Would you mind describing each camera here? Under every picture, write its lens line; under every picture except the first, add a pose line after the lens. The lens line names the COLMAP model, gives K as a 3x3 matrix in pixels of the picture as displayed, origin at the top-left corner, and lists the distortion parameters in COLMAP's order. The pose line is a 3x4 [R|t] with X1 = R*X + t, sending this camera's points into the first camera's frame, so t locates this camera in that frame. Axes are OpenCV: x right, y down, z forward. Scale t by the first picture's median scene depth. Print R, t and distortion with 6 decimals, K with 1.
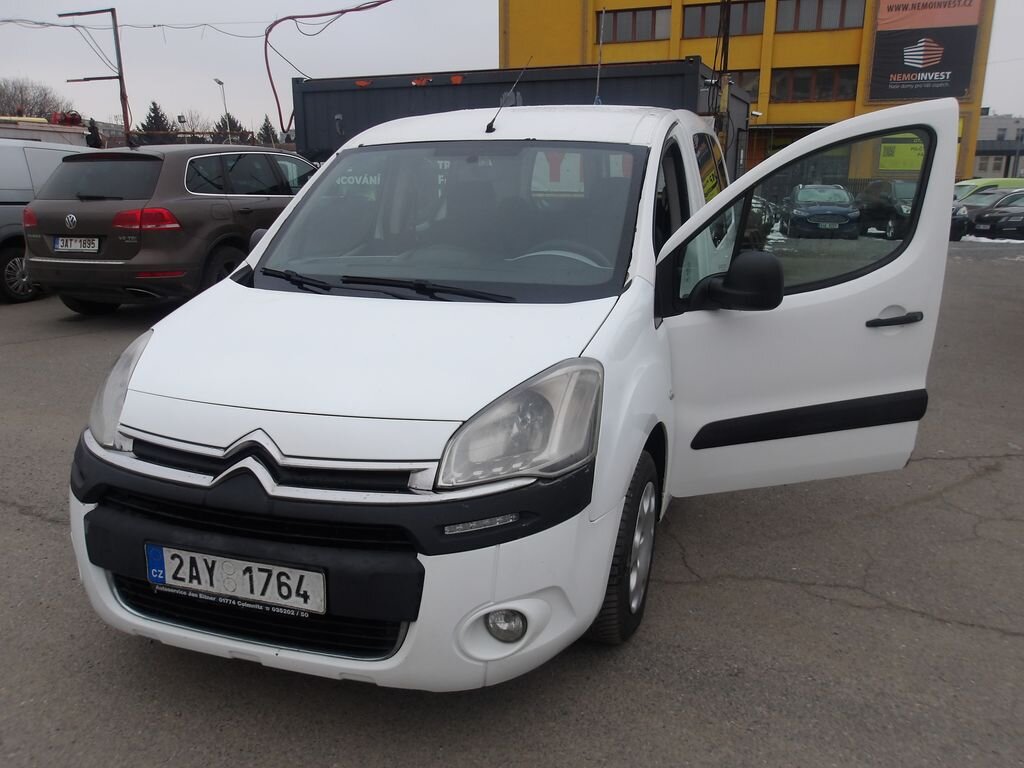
lens RADIAL K [[875.1, 0, 505.1], [0, 875.1, 384.9], [0, 0, 1]] dist [0.005161, 0.016486]
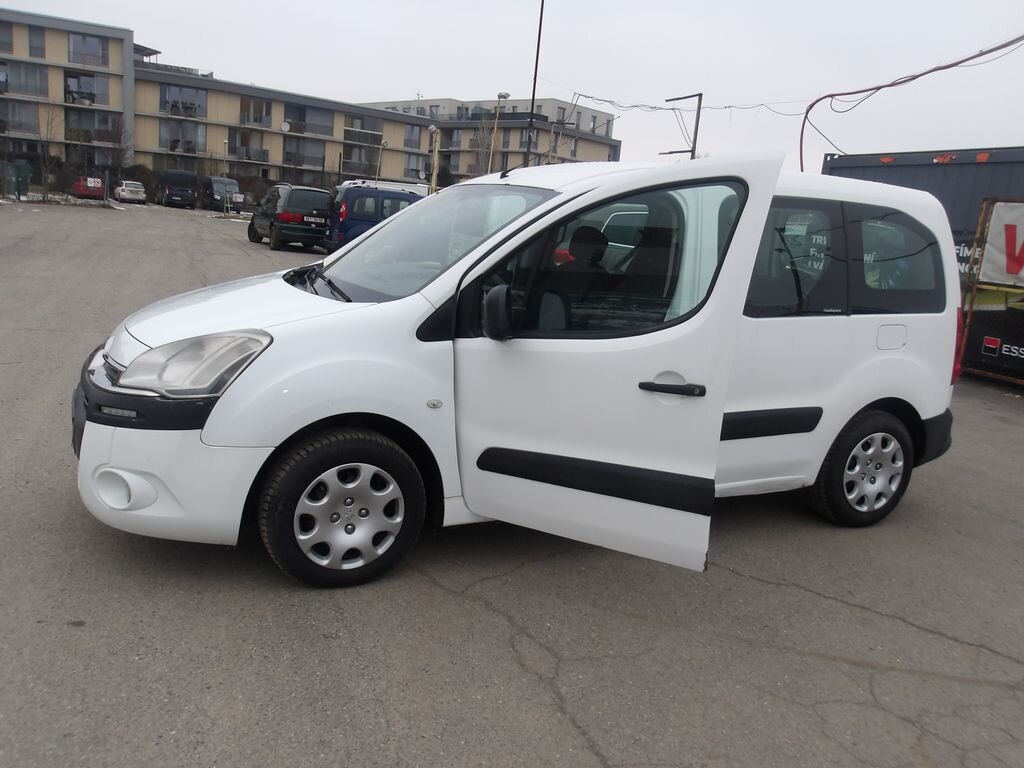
lens RADIAL K [[875.1, 0, 505.1], [0, 875.1, 384.9], [0, 0, 1]] dist [0.005161, 0.016486]
pose [[0.696539, 0.200780, -0.688855, 0.389634], [-0.259459, 0.965566, 0.019080, -0.022702], [0.668966, 0.165439, 0.724648, 0.093597]]
